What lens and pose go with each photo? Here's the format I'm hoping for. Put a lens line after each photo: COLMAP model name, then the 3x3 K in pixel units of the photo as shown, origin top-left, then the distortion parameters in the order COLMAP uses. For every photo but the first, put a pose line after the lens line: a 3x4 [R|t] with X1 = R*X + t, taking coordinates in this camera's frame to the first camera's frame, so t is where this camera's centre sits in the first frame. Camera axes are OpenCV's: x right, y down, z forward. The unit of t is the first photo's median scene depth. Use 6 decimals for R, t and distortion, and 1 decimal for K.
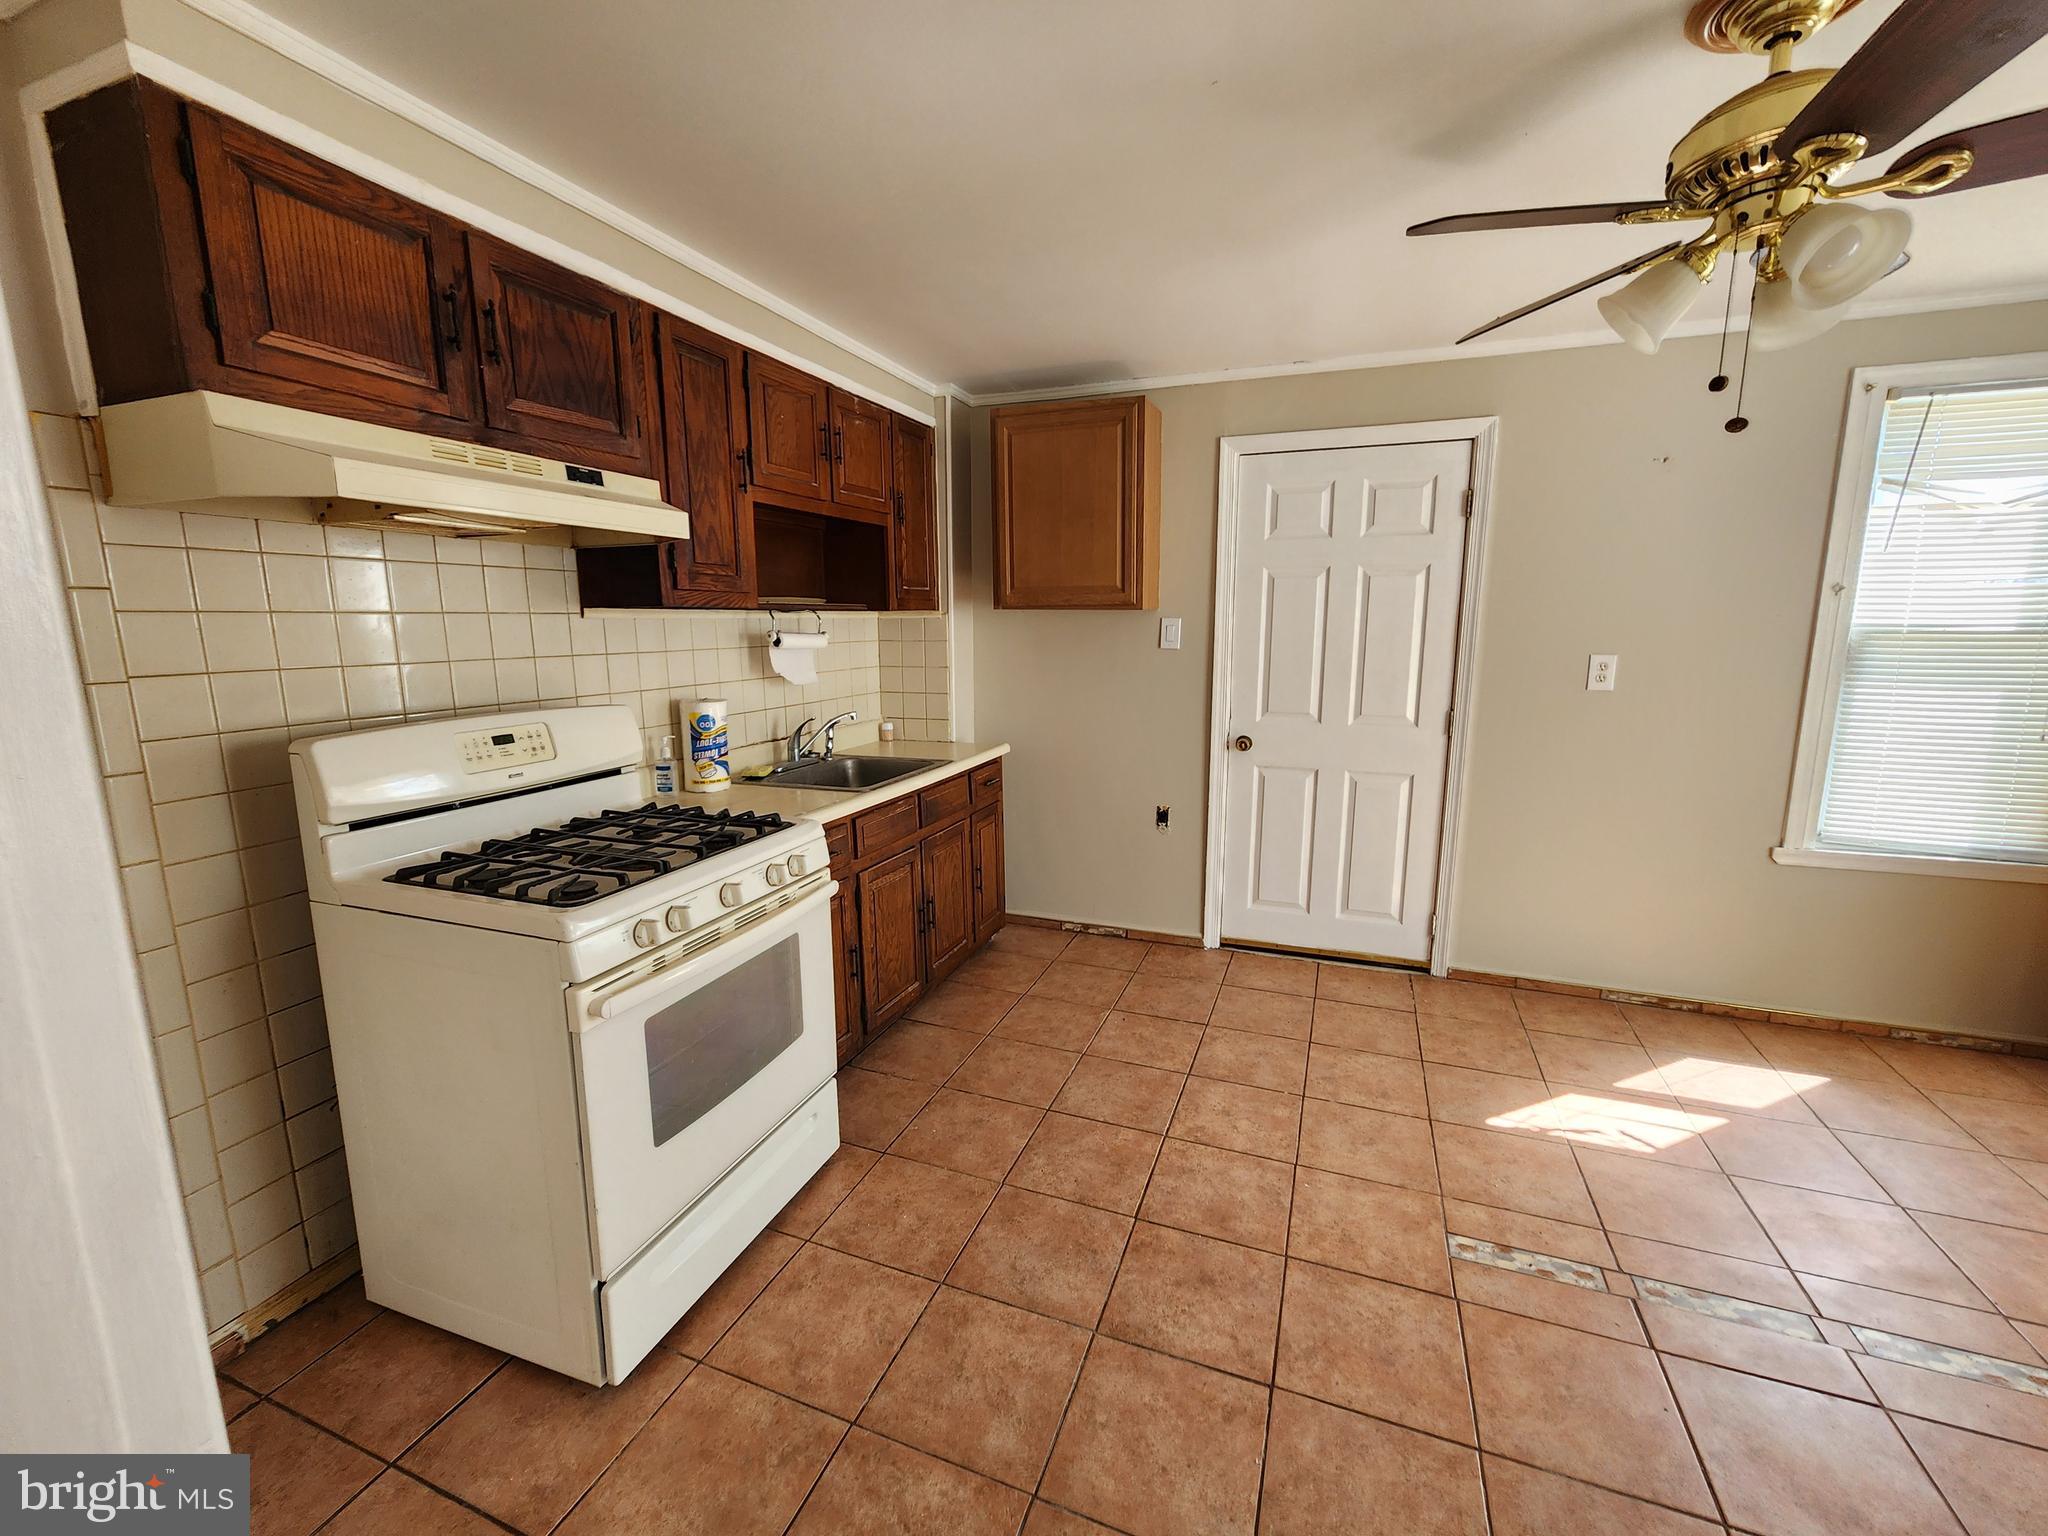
lens RADIAL K [[842.4, 0, 1035.9], [0, 842.4, 766.0], [0, 0, 1]] dist [-0.003487, -0.000326]
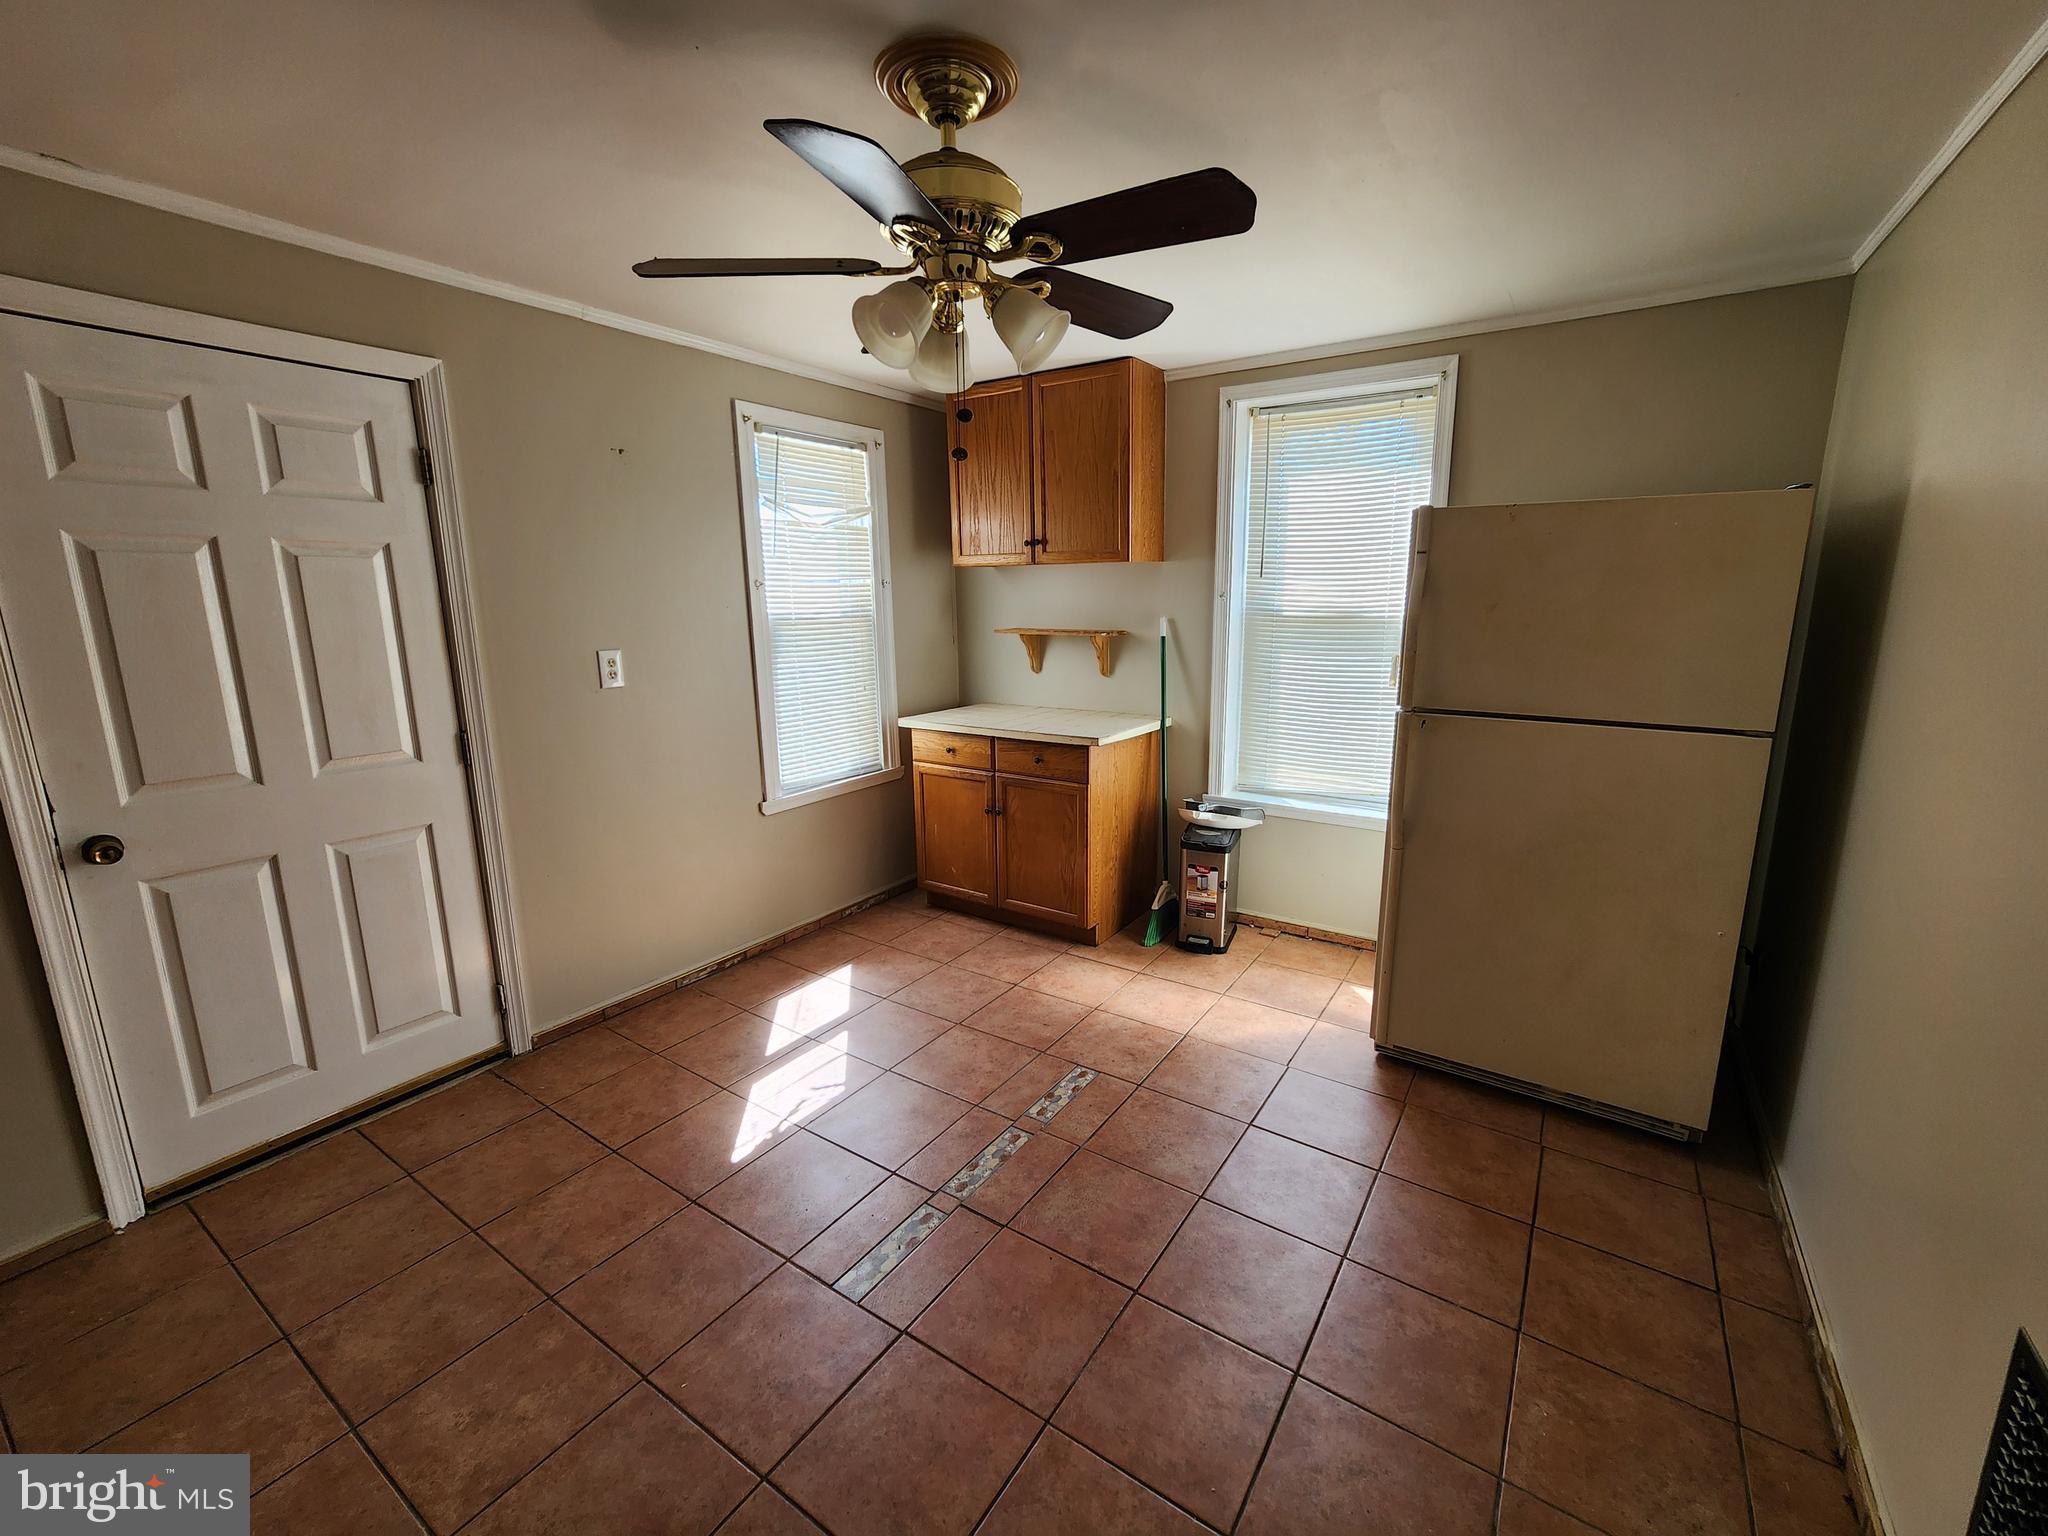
lens RADIAL K [[842.4, 0, 1036.4], [0, 842.4, 762.9], [0, 0, 1]] dist [-0.003487, -0.000326]
pose [[0.219365, -0.191101, 0.956744, -0.161865], [0.172637, 0.972758, 0.154717, -0.075057], [-0.960248, 0.131230, 0.246381, 0.328579]]
